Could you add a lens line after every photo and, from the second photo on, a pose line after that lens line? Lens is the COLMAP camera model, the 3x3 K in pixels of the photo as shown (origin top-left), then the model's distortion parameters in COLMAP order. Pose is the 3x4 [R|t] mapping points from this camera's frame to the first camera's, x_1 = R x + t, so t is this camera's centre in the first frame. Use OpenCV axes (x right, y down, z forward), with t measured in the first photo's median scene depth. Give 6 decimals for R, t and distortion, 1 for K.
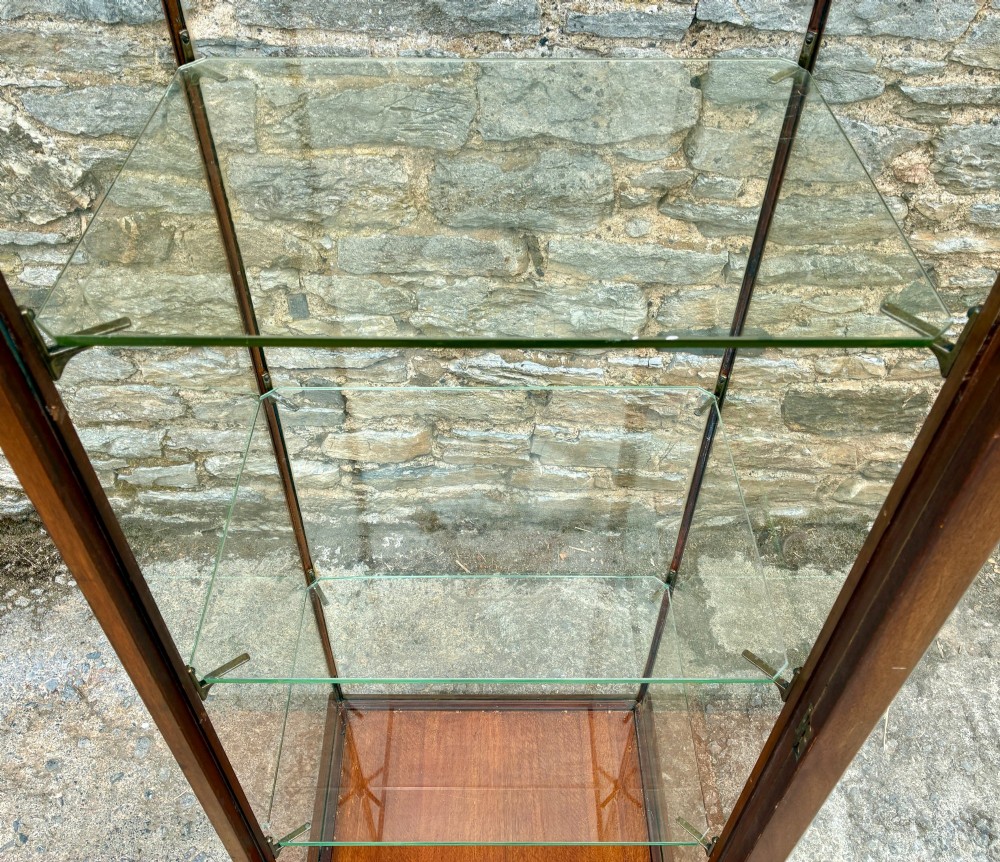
lens RADIAL K [[859.7, 0, 480.3], [0, 859.7, 433.2], [0, 0, 1]] dist [0.009901, -0.035061]
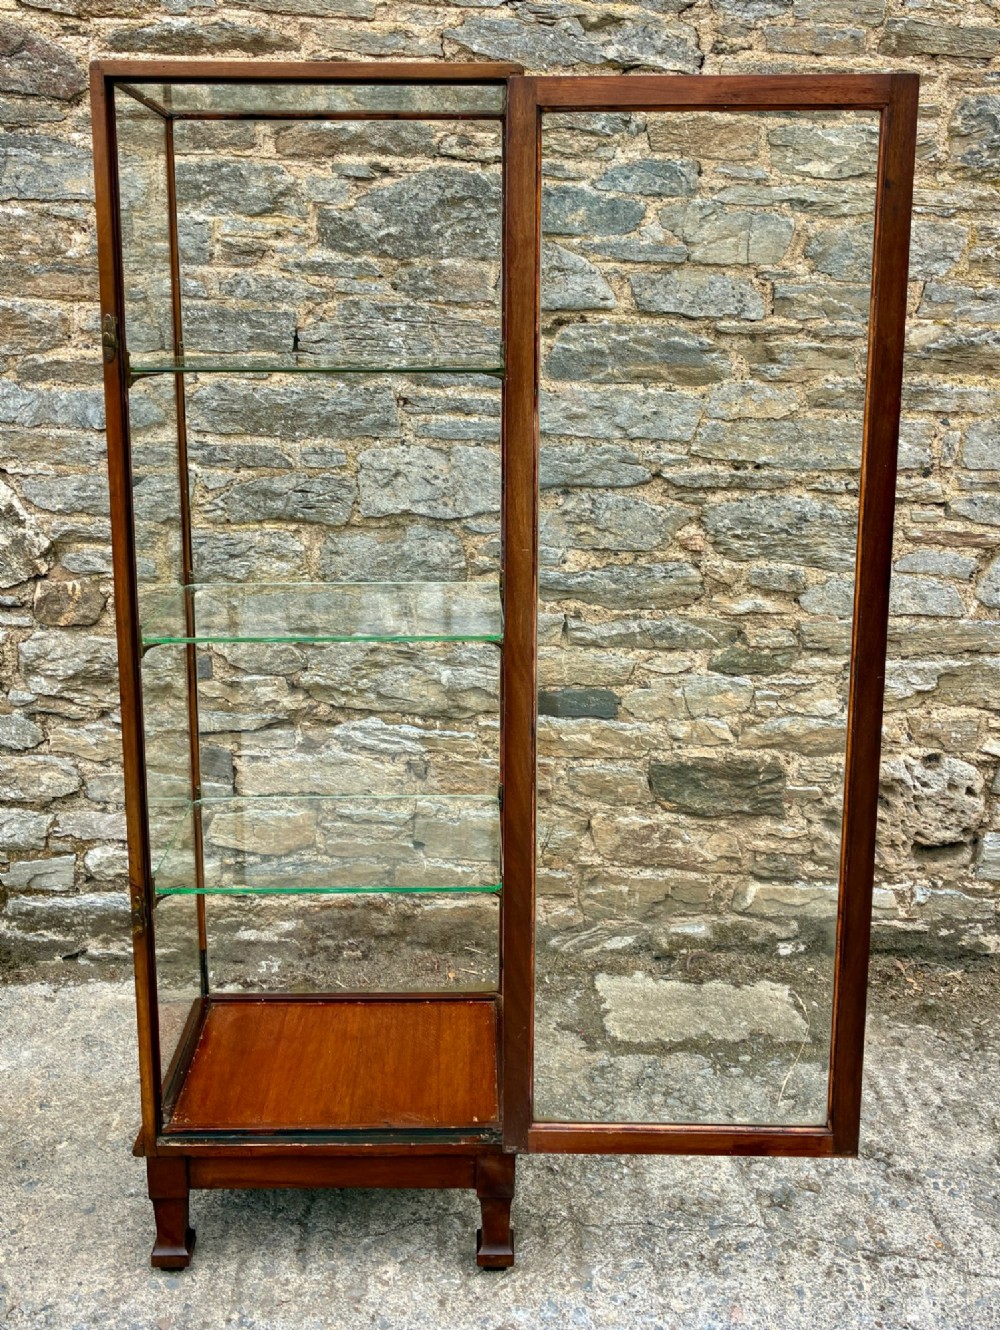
lens RADIAL K [[1400.6, 0, 462.6], [0, 1400.6, 575.7], [0, 0, 1]] dist [0.038701, 0.000000]
pose [[0.999993, 0.001558, 0.003281, 0.129378], [0.000521, 0.832441, -0.554113, 0.794003], [-0.003594, 0.554111, 0.832435, -0.637326]]
